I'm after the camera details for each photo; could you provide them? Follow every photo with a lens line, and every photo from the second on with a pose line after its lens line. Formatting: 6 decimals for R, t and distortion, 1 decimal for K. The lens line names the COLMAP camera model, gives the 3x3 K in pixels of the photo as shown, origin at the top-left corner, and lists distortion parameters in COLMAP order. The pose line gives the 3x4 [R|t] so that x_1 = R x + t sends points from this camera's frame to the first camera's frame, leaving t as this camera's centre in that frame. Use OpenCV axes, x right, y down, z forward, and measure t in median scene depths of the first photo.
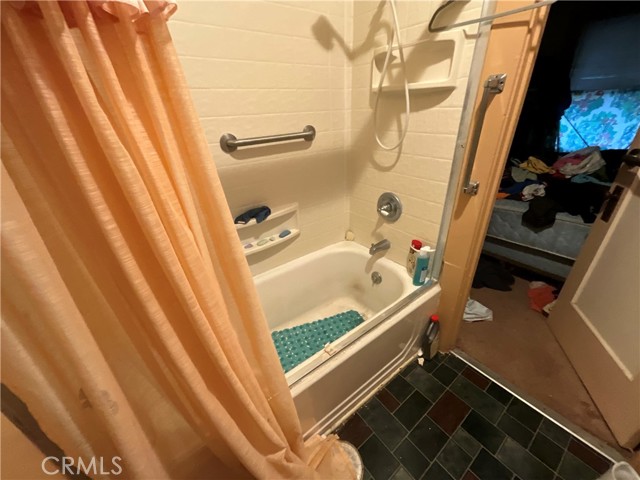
lens RADIAL K [[255.5, 0, 330.4], [0, 255.5, 239.9], [0, 0, 1]] dist [0.001776, 0.000003]
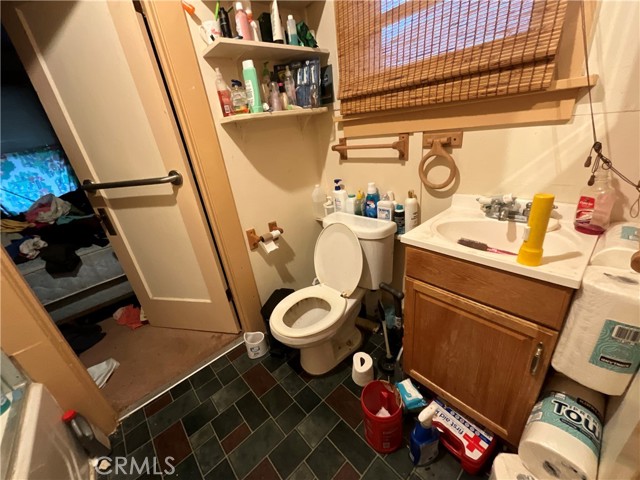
lens RADIAL K [[255.4, 0, 320.0], [0, 255.4, 240.0], [0, 0, 1]] dist [0.000686, -0.004236]
pose [[-0.068997, -0.364463, 0.928658, -0.123324], [0.562335, 0.754690, 0.337968, 0.070145], [-0.824026, 0.545536, 0.152879, 0.002143]]
